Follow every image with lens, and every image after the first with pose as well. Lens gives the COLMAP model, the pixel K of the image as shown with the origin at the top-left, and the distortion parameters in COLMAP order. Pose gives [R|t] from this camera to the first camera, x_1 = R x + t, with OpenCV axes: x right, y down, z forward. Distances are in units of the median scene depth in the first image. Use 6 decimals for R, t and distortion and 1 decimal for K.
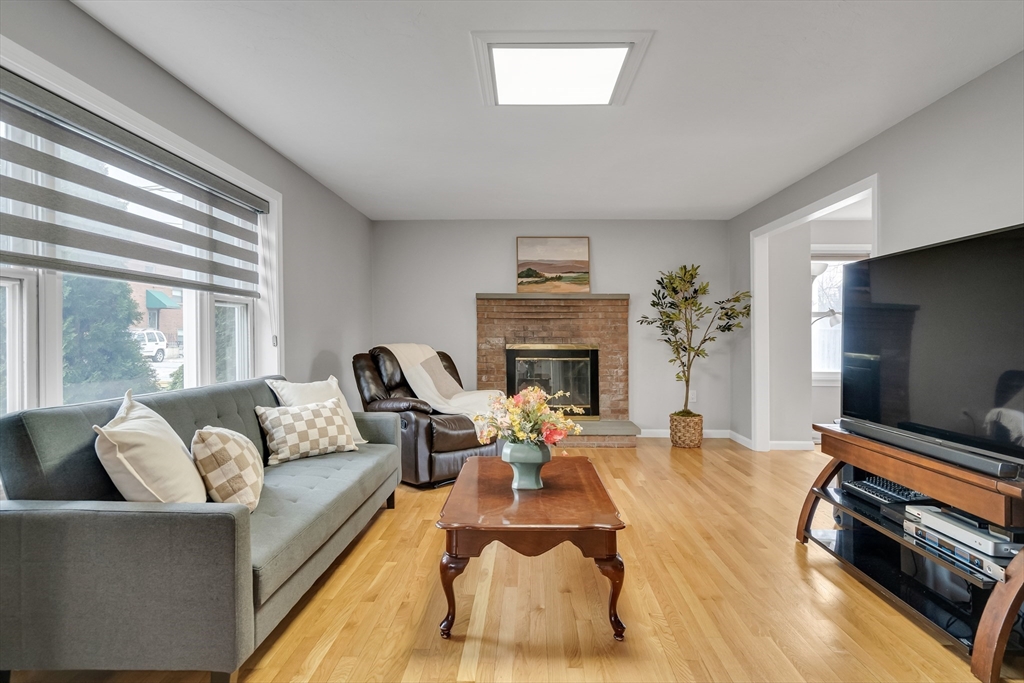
lens RADIAL K [[571.1, 0, 521.6], [0, 571.1, 331.9], [0, 0, 1]] dist [0.002920, 0.000266]
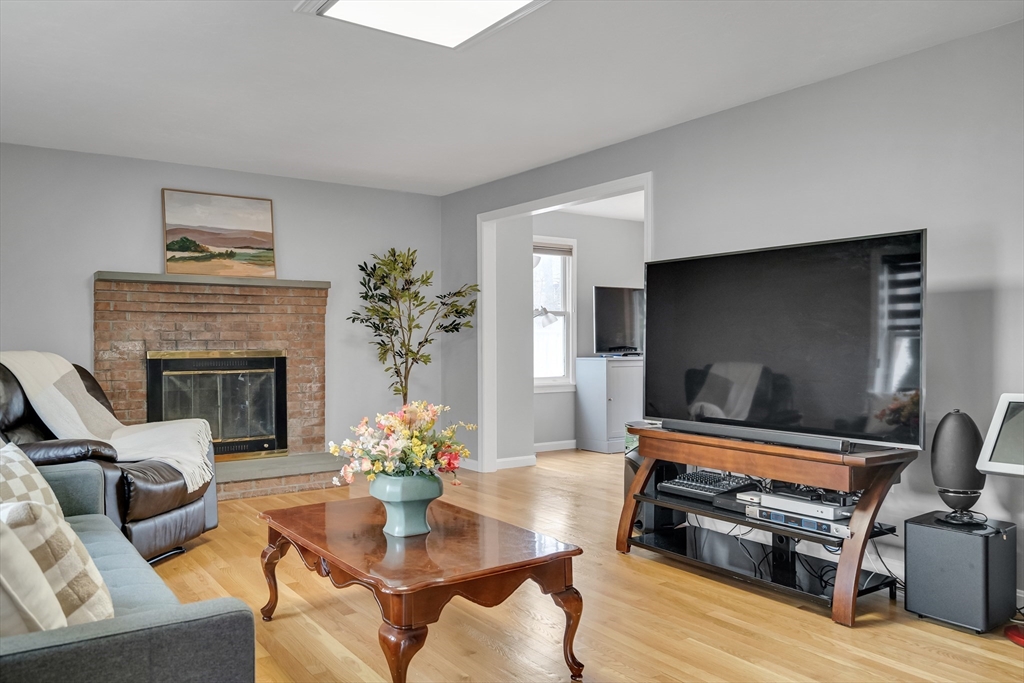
lens RADIAL K [[778.8, 0, 525.0], [0, 778.8, 326.3], [0, 0, 1]] dist [0.000354, 0.006455]
pose [[0.799639, 0.005480, 0.600456, -0.236850], [0.001038, 0.999944, -0.010508, 0.003210], [-0.600480, 0.009026, 0.799589, 0.034557]]
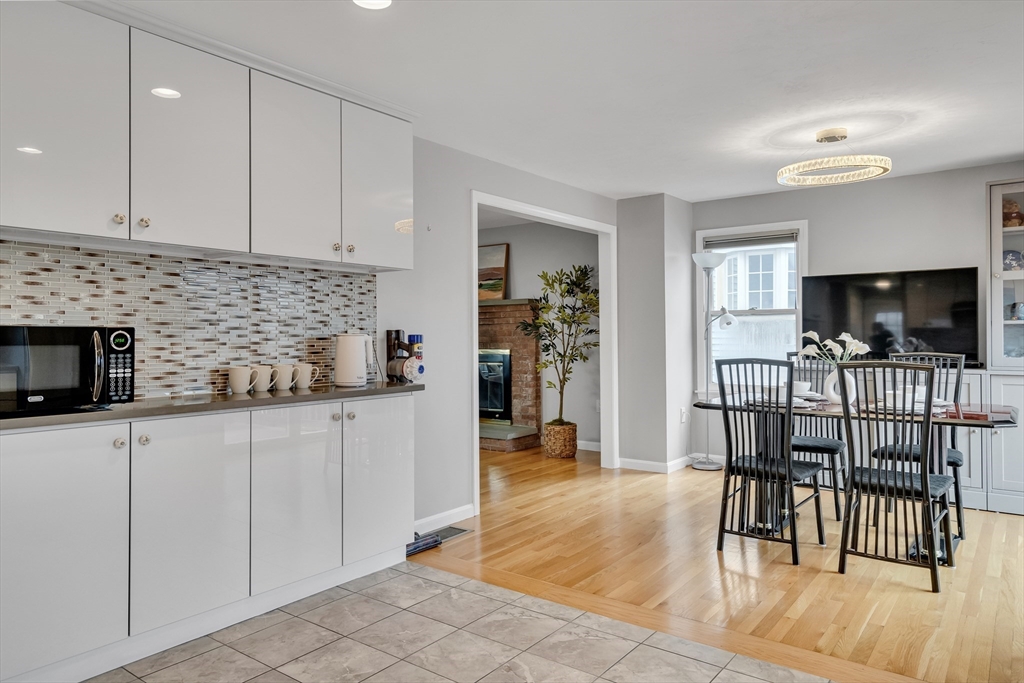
lens RADIAL K [[697.2, 0, 509.0], [0, 697.2, 334.1], [0, 0, 1]] dist [0.002583, -0.000229]
pose [[0.800649, -0.010730, -0.599037, 0.954490], [0.014588, 0.999892, 0.001588, -0.007974], [0.598956, -0.010011, 0.800720, 0.015133]]
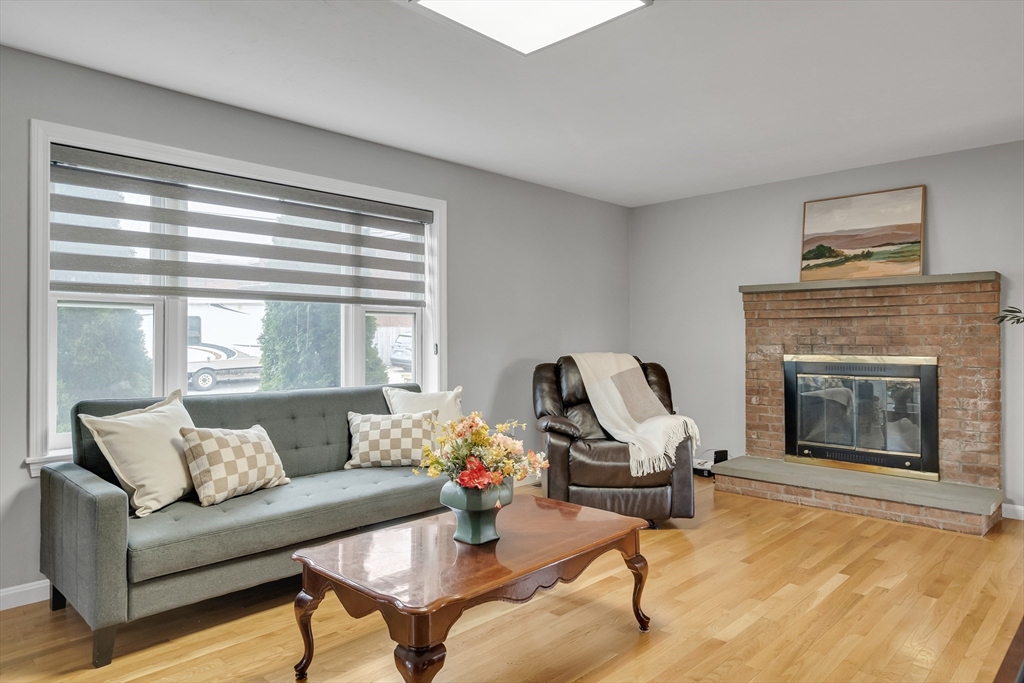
lens RADIAL K [[648.7, 0, 504.1], [0, 648.7, 340.6], [0, 0, 1]] dist [0.001306, 0.003175]
pose [[0.713296, -0.001329, -0.700862, 0.320241], [0.007458, 0.999956, 0.005695, -0.003427], [0.700823, -0.009289, 0.713274, 0.190986]]
